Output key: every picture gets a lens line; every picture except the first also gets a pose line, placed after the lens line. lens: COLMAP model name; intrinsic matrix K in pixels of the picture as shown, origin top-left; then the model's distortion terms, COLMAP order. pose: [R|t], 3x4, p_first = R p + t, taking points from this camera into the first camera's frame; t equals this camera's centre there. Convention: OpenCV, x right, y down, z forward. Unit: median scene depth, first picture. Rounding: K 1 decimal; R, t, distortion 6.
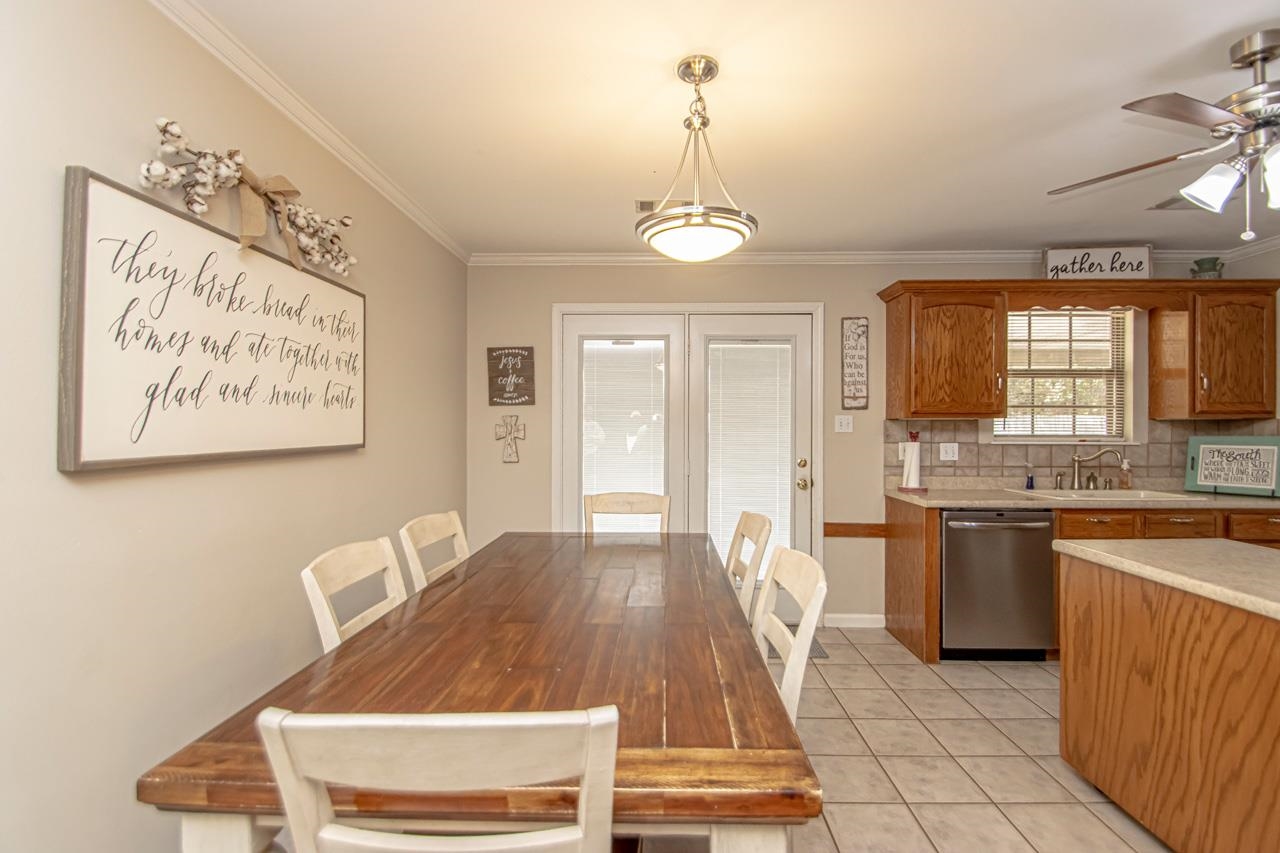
lens RADIAL K [[592.7, 0, 647.5], [0, 592.7, 428.8], [0, 0, 1]] dist [0.015840, -0.017407]
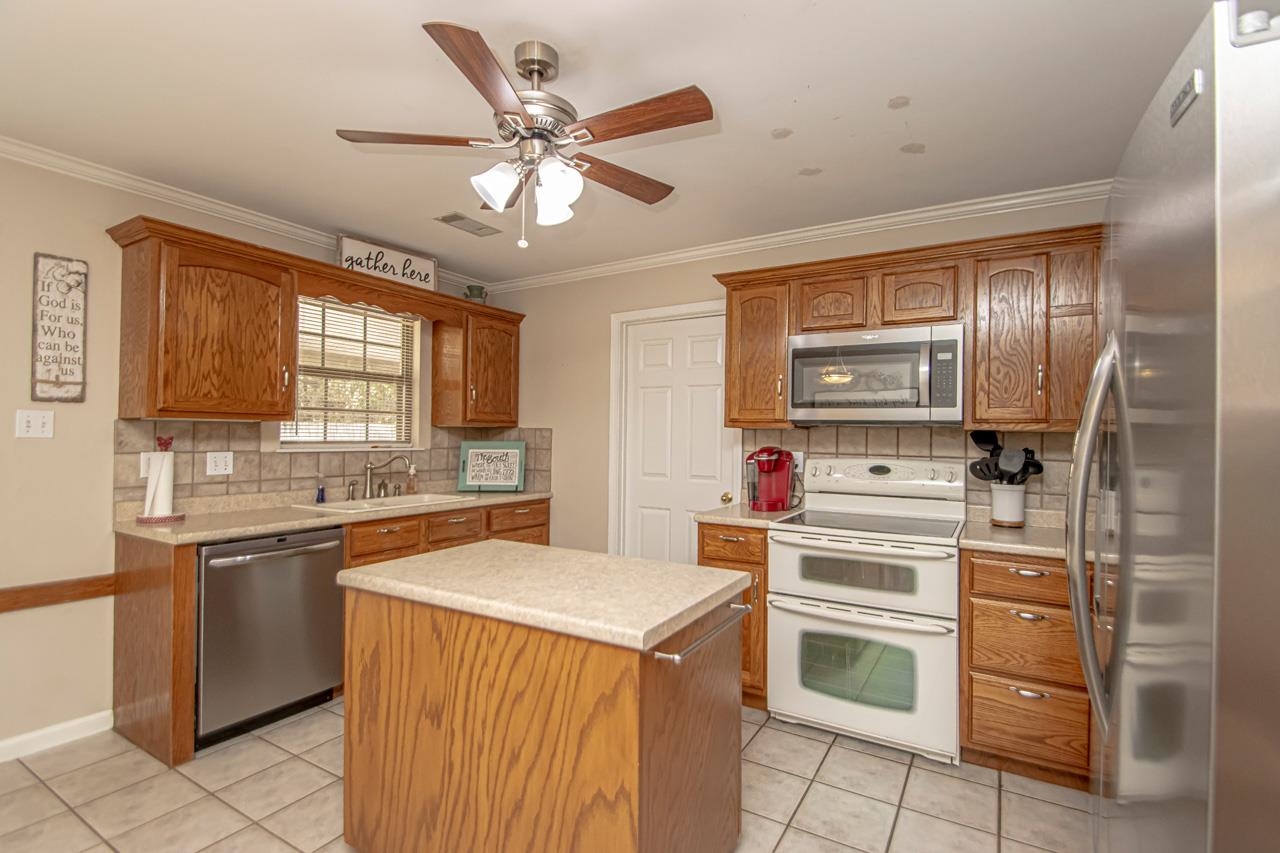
lens RADIAL K [[592.7, 0, 645.5], [0, 592.7, 425.1], [0, 0, 1]] dist [0.015840, -0.017407]
pose [[0.492401, 0.020176, 0.870134, 0.118931], [-0.003446, 0.999769, -0.021232, 0.003796], [-0.870362, 0.007456, 0.492357, 0.157287]]
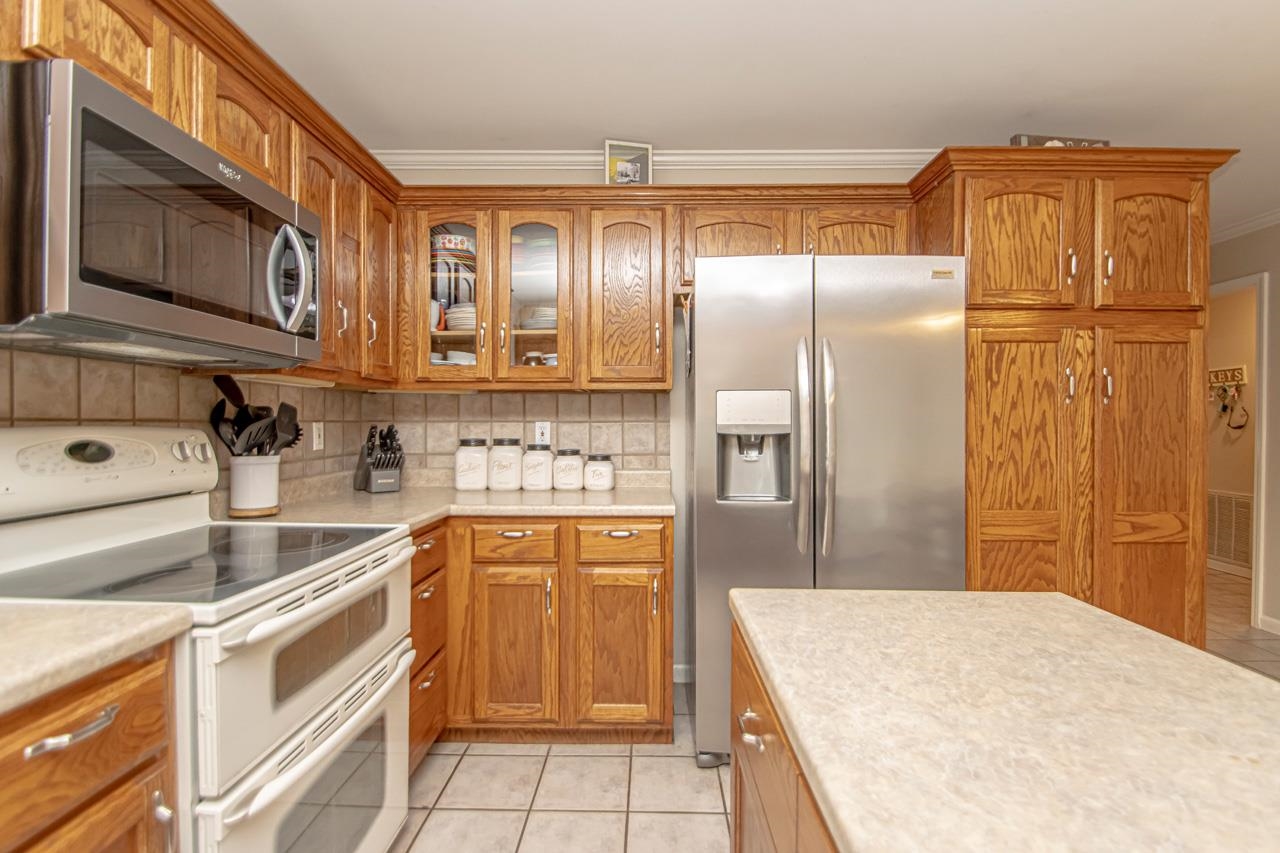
lens RADIAL K [[592.7, 0, 643.4], [0, 592.7, 425.8], [0, 0, 1]] dist [0.015840, -0.017407]
pose [[-0.999981, -0.005229, -0.003348, 0.662935], [-0.005290, 0.999820, 0.018226, 0.022758], [0.003252, 0.018244, -0.999828, 0.660865]]
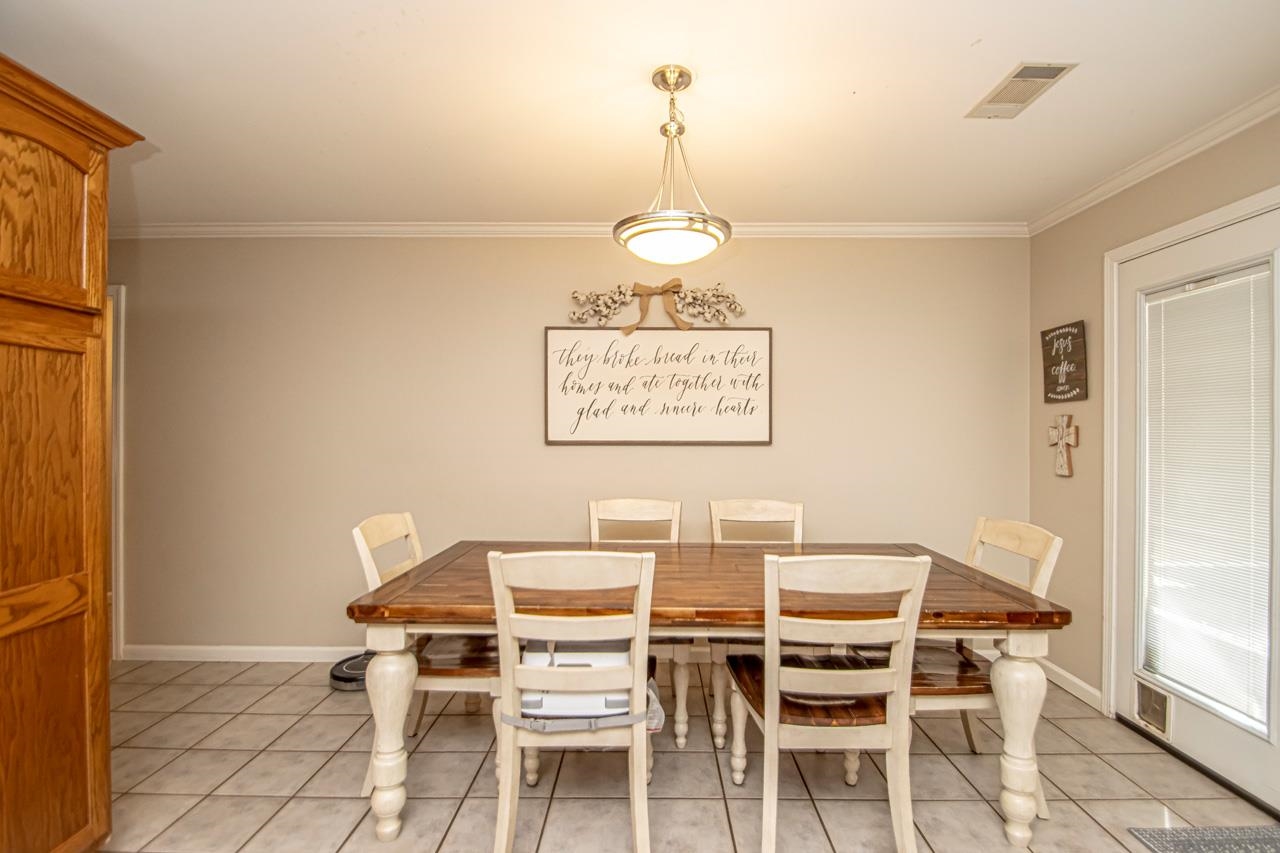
lens RADIAL K [[592.7, 0, 649.8], [0, 592.7, 428.6], [0, 0, 1]] dist [0.015840, -0.017407]
pose [[0.022425, -0.003888, -0.999741, 0.586729], [-0.008871, 0.999952, -0.004088, 0.003681], [0.999709, 0.008960, 0.022389, 0.499421]]
